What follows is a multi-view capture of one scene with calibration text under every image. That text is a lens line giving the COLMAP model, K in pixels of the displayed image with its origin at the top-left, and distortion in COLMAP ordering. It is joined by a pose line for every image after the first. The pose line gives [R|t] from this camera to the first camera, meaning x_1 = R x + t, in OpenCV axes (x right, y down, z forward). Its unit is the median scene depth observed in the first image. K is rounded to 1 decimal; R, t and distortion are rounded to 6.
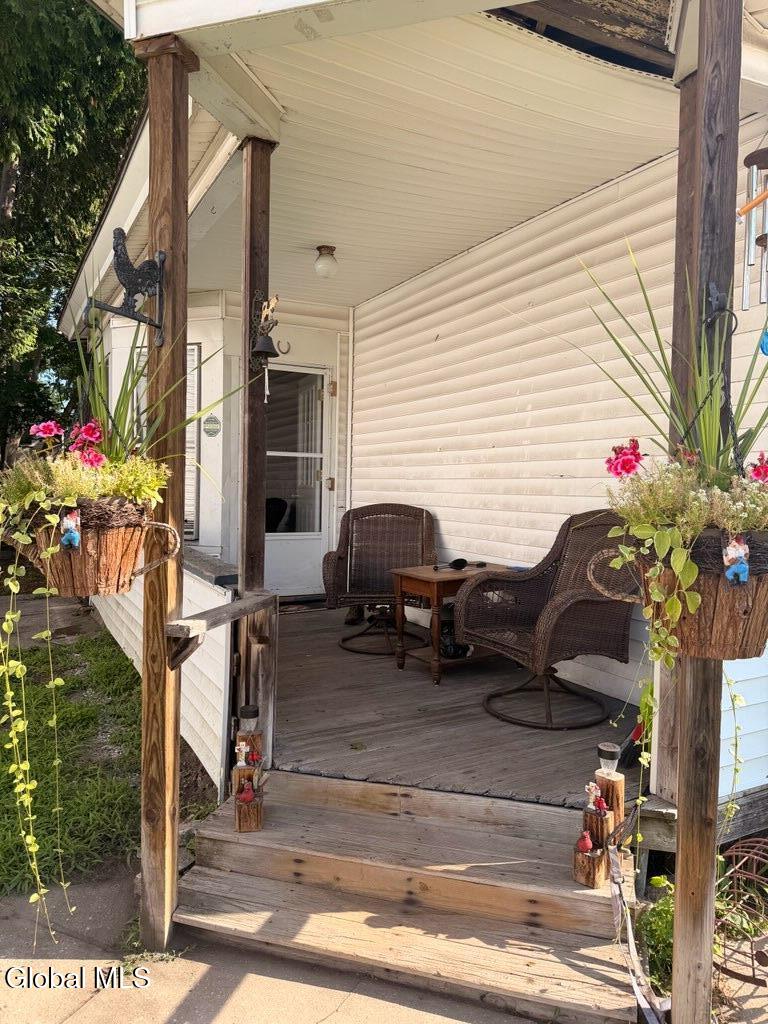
lens RADIAL K [[719.9, 0, 381.4], [0, 719.9, 506.1], [0, 0, 1]] dist [0.044609, -0.064740]
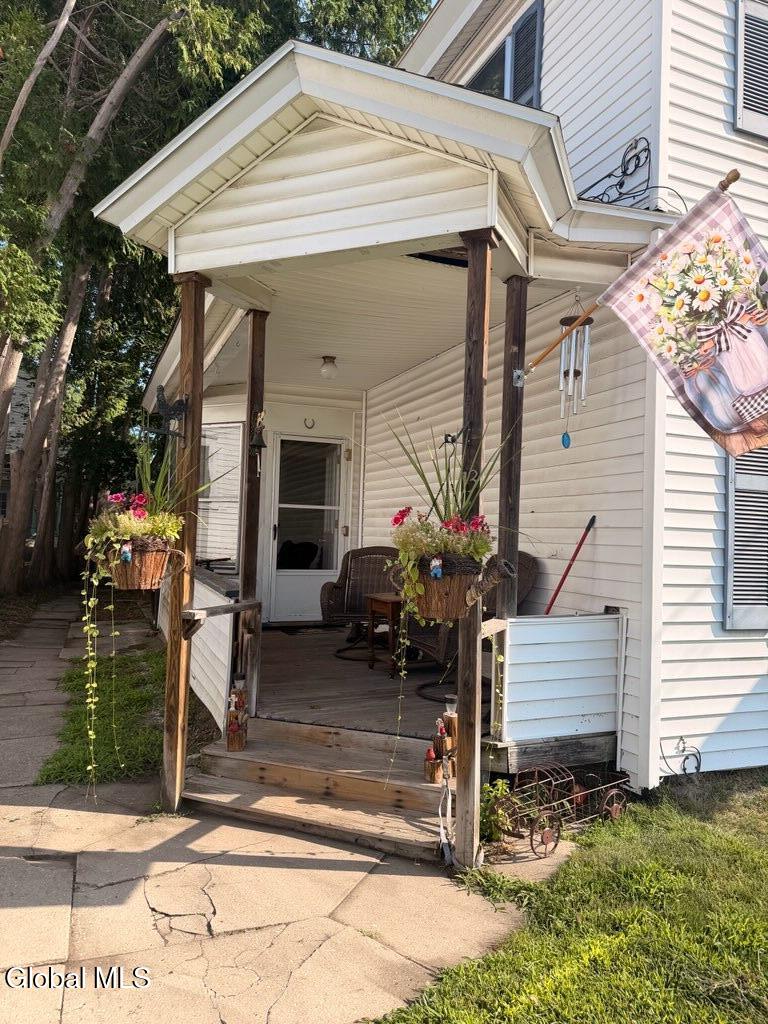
lens RADIAL K [[719.9, 0, 384.8], [0, 719.9, 510.6], [0, 0, 1]] dist [0.044609, -0.064740]
pose [[0.995051, 0.008125, -0.099033, 0.323366], [-0.014241, 0.998023, -0.061214, 0.023800], [0.098340, 0.062321, 0.993200, -0.612428]]
